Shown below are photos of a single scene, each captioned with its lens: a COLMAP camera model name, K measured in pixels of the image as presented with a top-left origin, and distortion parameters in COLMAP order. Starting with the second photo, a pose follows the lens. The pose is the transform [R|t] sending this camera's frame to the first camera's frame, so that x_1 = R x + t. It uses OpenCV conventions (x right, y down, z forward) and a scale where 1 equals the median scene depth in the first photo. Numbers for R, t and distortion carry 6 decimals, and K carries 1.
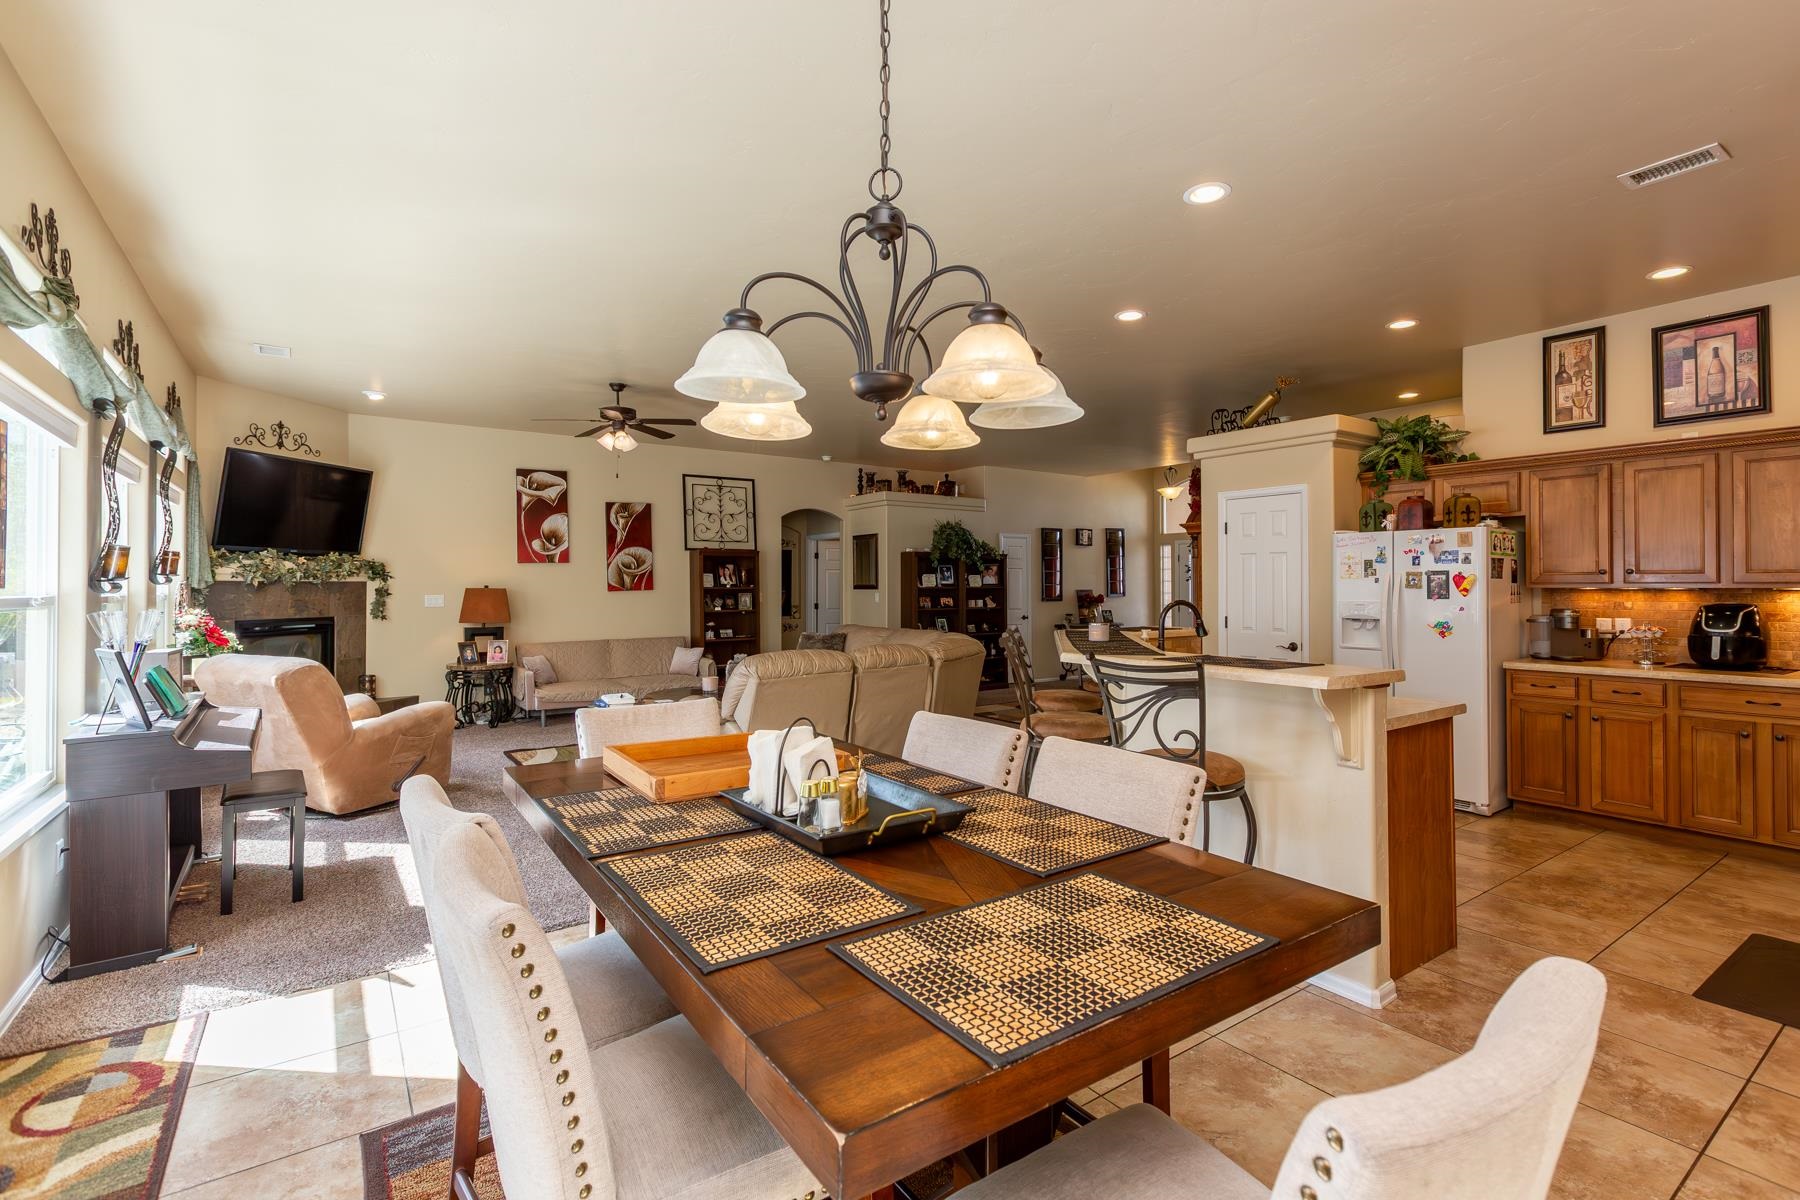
lens RADIAL K [[825.8, 0, 923.4], [0, 825.8, 577.7], [0, 0, 1]] dist [0.006694, -0.001598]
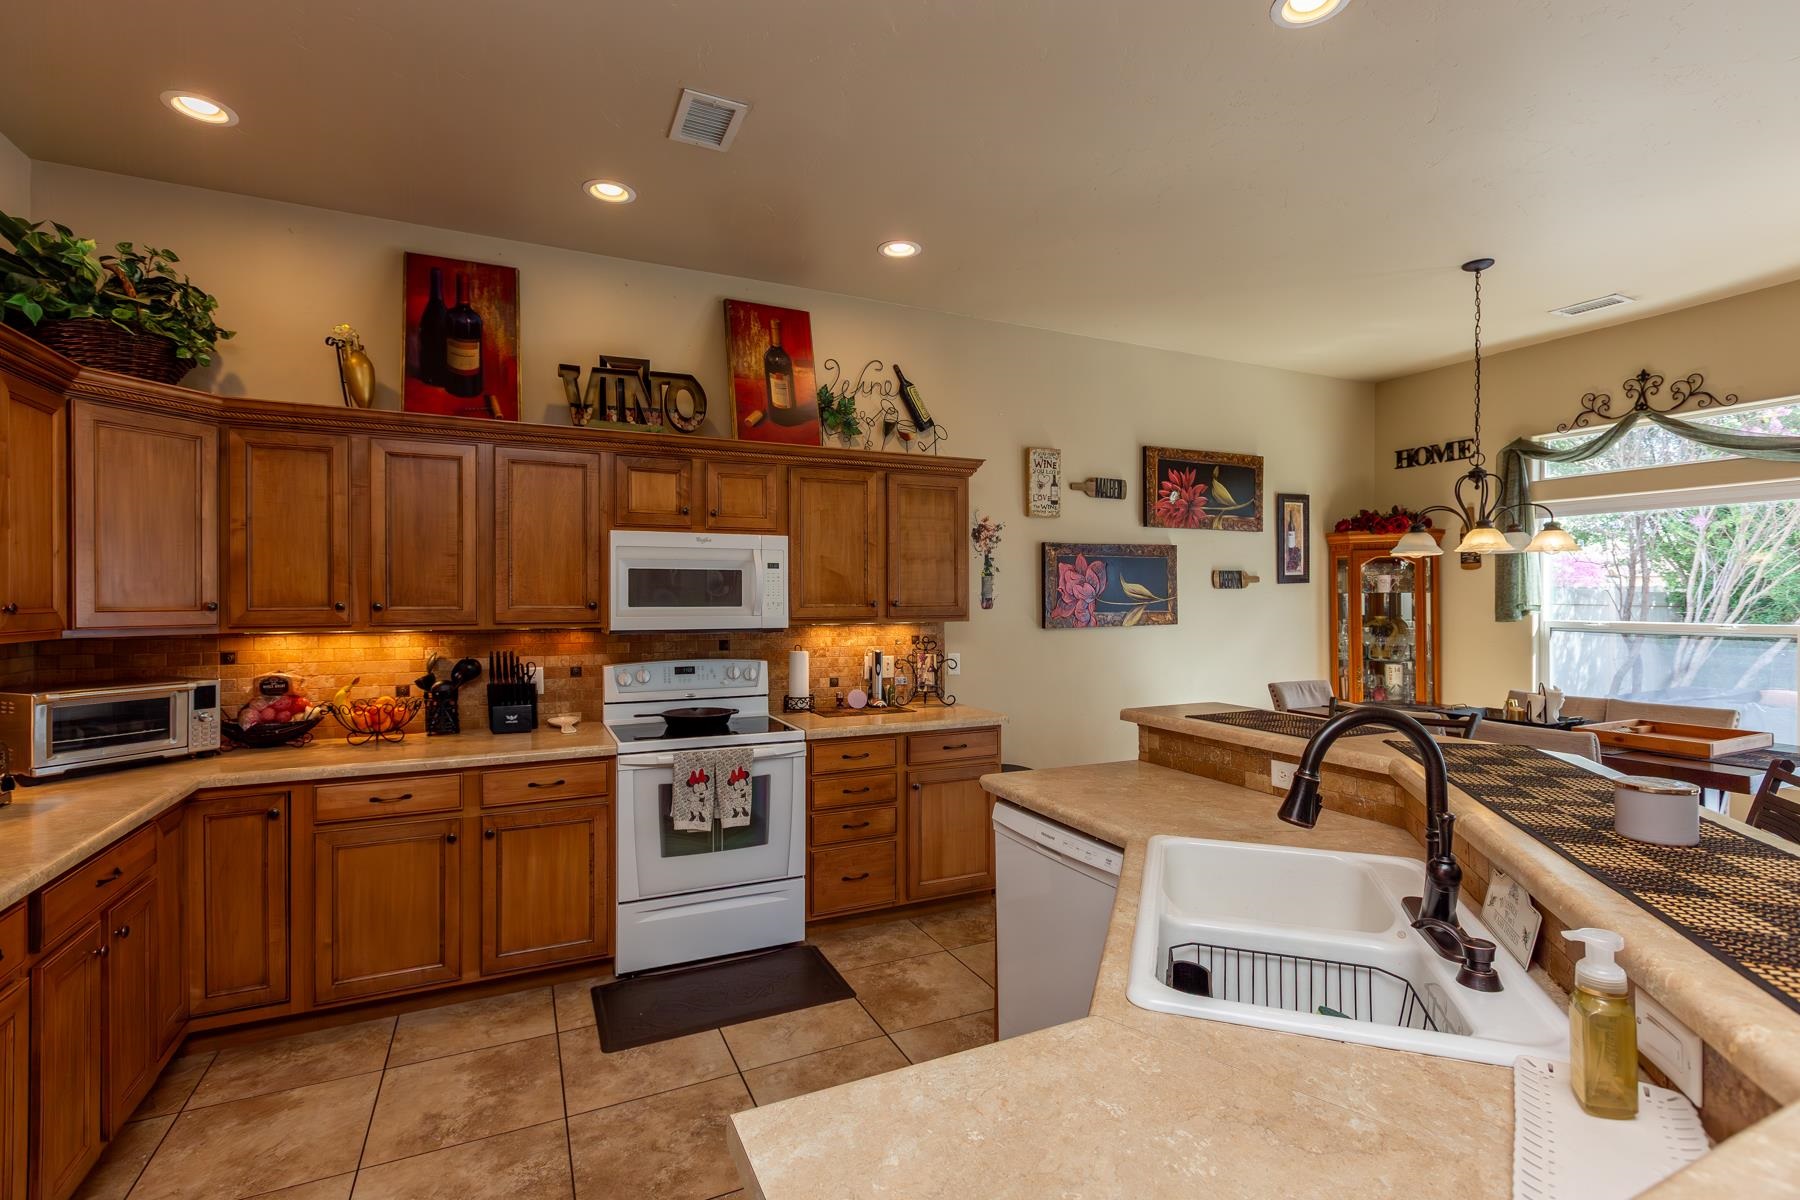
lens RADIAL K [[813.1, 0, 900.0], [0, 813.1, 600.0], [0, 0, 1]] dist [0.001212, -0.000534]
pose [[-0.982268, 0.002714, 0.187465, 0.329503], [0.001397, 0.999973, -0.007161, -0.008470], [-0.187479, -0.006772, -0.982245, 1.027013]]
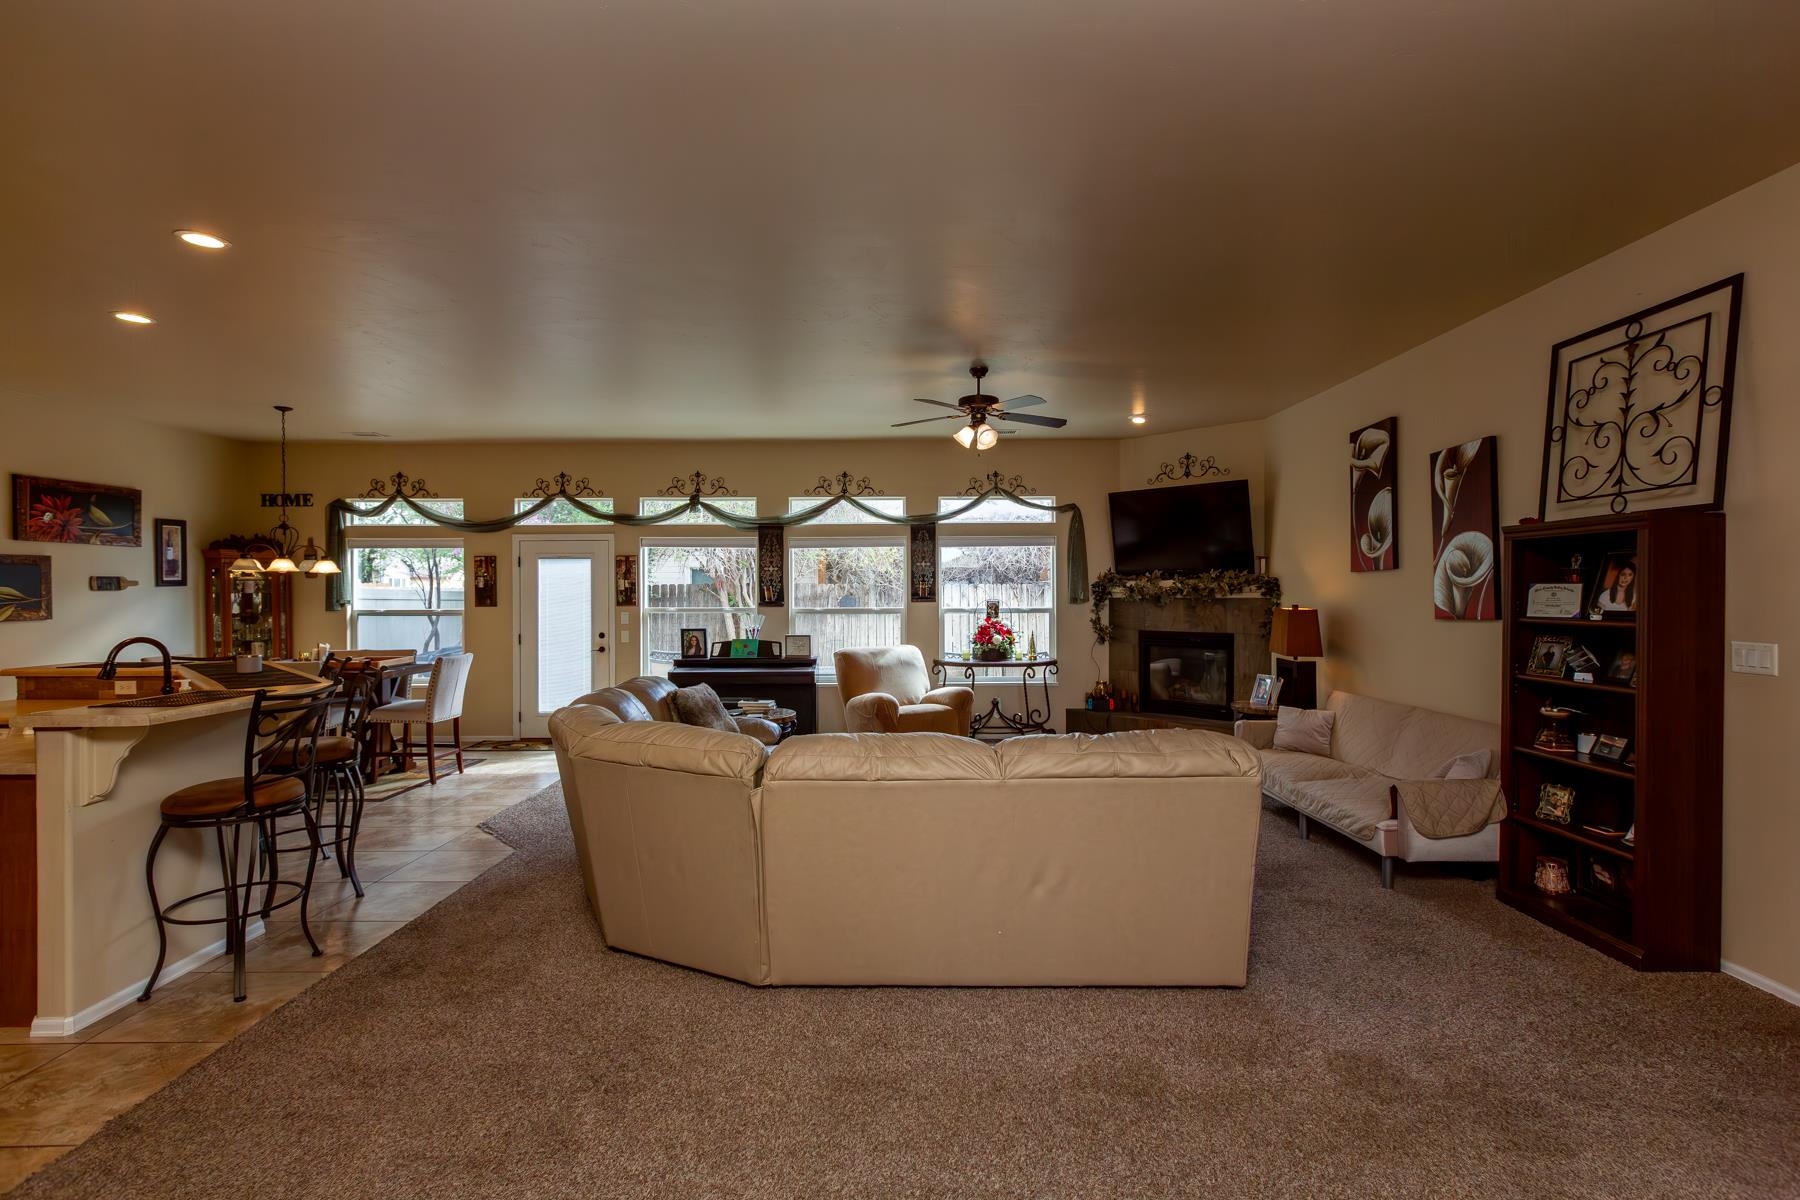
lens RADIAL K [[813.1, 0, 900.0], [0, 813.1, 600.0], [0, 0, 1]] dist [0.001212, -0.000534]
pose [[-0.587651, 0.012837, -0.809013, 0.419314], [0.013079, 0.999894, 0.006366, -0.006242], [0.809009, -0.006840, -0.587756, 1.702469]]
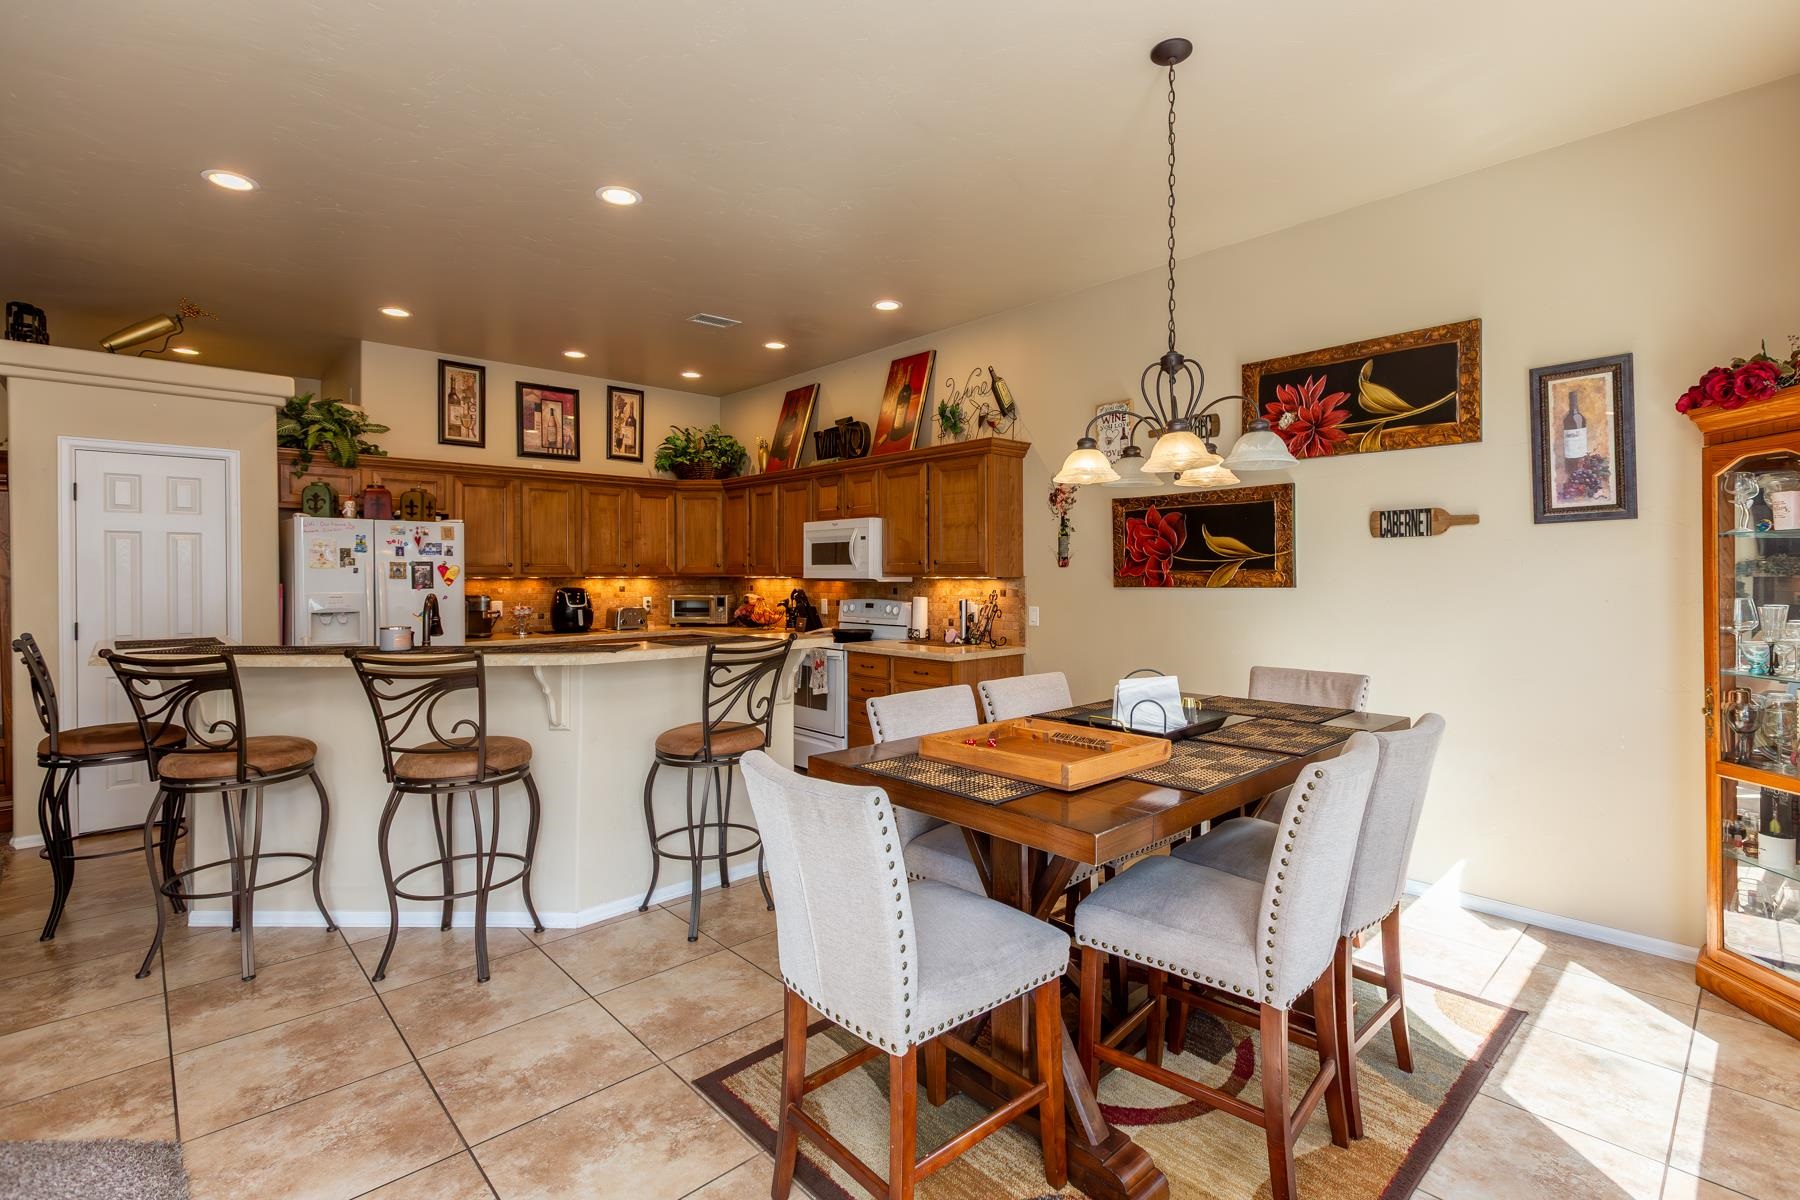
lens RADIAL K [[825.8, 0, 923.4], [0, 825.8, 577.7], [0, 0, 1]] dist [0.006694, -0.001598]
pose [[-0.138344, -0.004604, 0.990374, -0.460772], [-0.006175, 0.999974, 0.003786, 0.003657], [-0.990365, -0.005591, -0.138368, 0.476474]]
